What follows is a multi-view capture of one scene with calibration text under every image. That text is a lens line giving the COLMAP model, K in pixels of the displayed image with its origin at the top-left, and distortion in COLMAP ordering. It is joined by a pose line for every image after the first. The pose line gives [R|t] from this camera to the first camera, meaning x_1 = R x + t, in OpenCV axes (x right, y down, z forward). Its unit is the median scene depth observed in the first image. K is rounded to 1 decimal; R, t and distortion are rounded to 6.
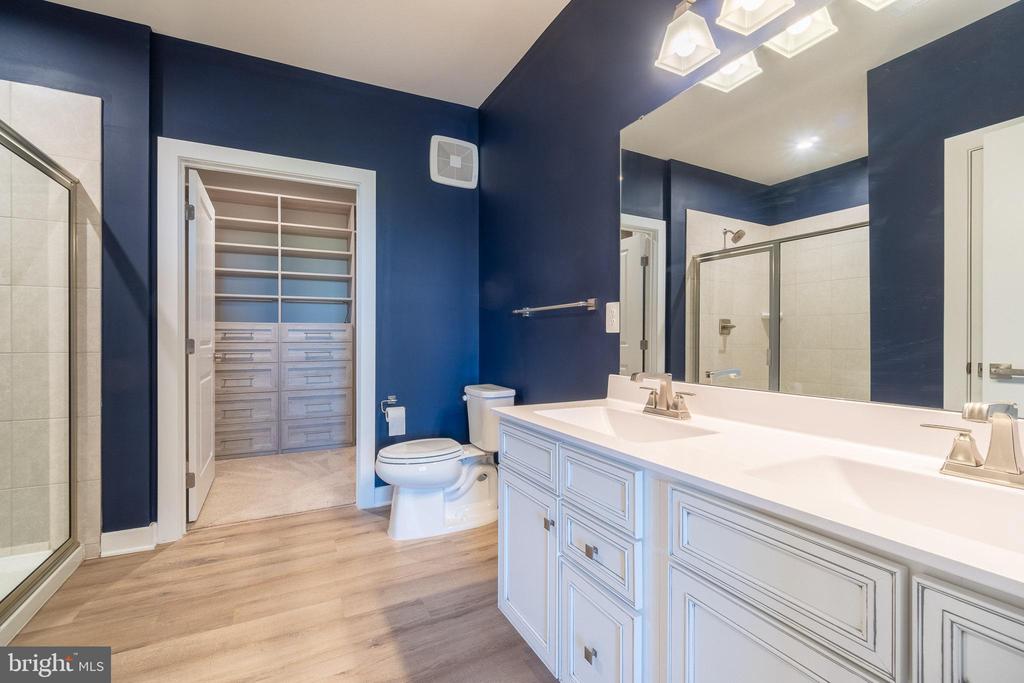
lens RADIAL K [[443.8, 0, 508.8], [0, 443.8, 340.3], [0, 0, 1]] dist [-0.001496, -0.000157]
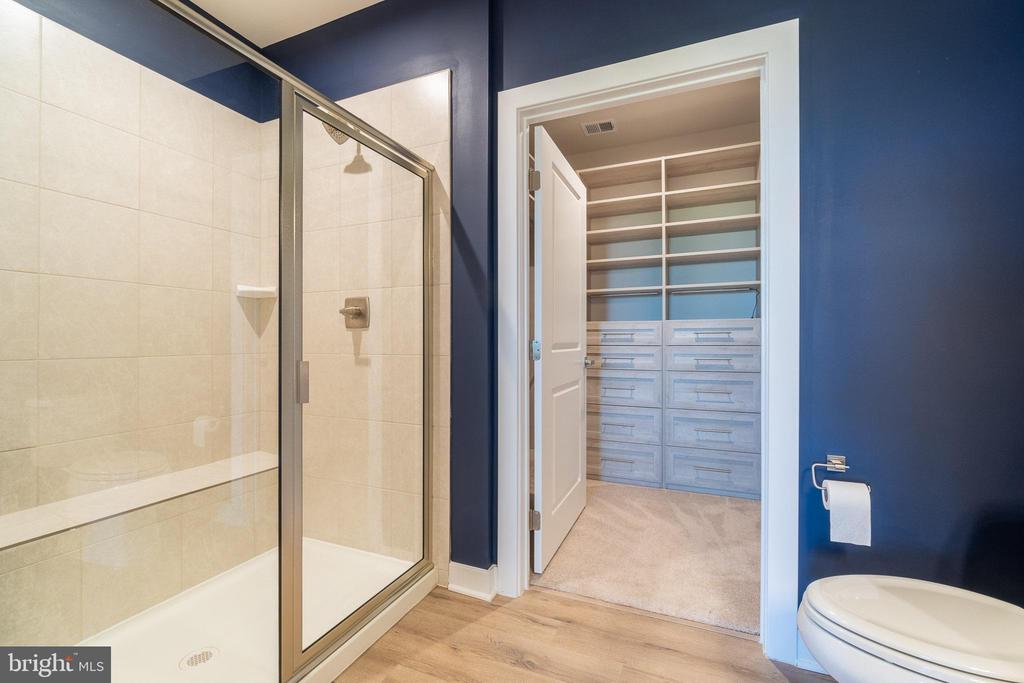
lens RADIAL K [[459.6, 0, 517.7], [0, 459.6, 339.1], [0, 0, 1]] dist [-0.002815, -0.000293]
pose [[0.661140, -0.003815, -0.750253, -0.115273], [-0.002107, 0.999974, -0.006941, -0.000487], [0.750260, 0.006170, 0.661114, 0.397851]]
